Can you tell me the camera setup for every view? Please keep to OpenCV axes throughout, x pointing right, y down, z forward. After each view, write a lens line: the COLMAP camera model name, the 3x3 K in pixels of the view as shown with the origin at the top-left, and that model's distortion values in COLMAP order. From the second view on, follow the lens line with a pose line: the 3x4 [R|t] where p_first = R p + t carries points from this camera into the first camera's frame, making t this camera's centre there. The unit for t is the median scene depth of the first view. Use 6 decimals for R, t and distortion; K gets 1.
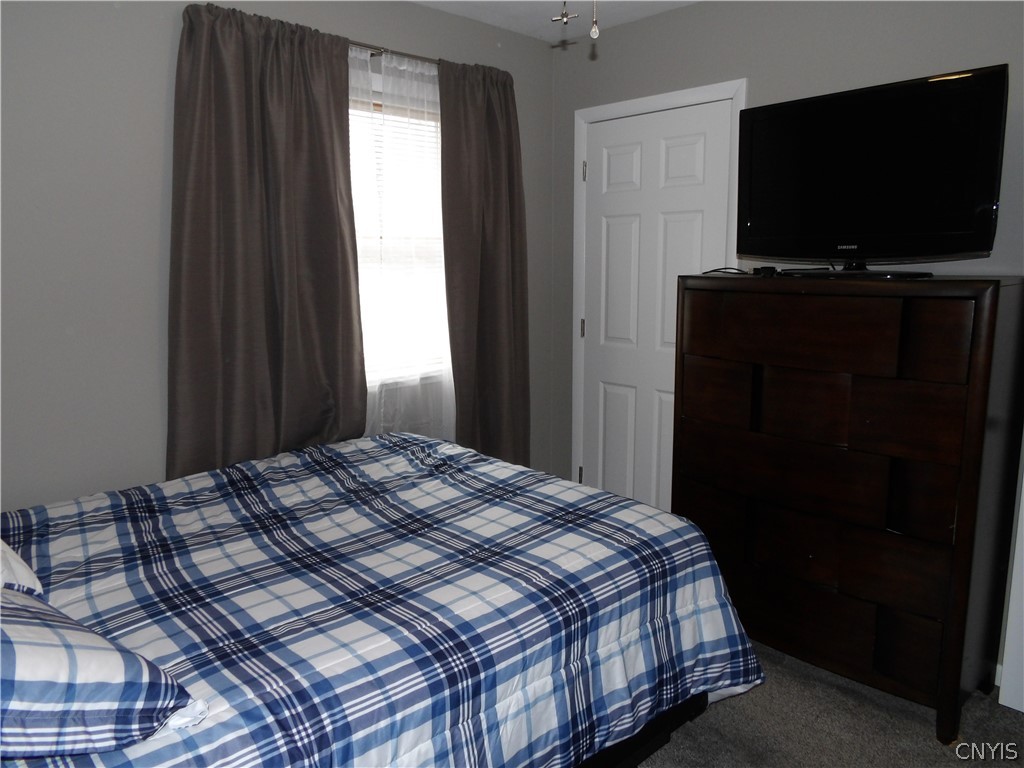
lens RADIAL K [[728.3, 0, 507.4], [0, 728.3, 384.6], [0, 0, 1]] dist [0.000740, 0.027954]
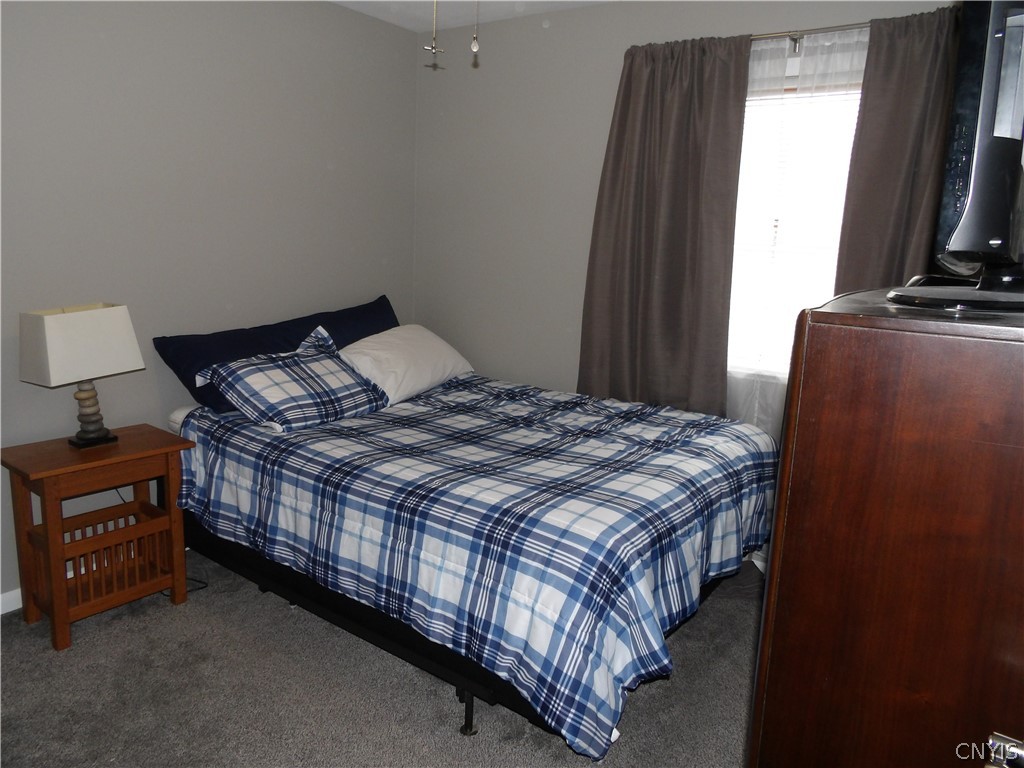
lens RADIAL K [[728.3, 0, 508.9], [0, 728.3, 380.5], [0, 0, 1]] dist [0.000740, 0.027954]
pose [[0.188908, 0.205479, -0.960256, 1.064142], [-0.212175, 0.963305, 0.164391, -0.123802], [0.958799, 0.172688, 0.225573, 0.673312]]
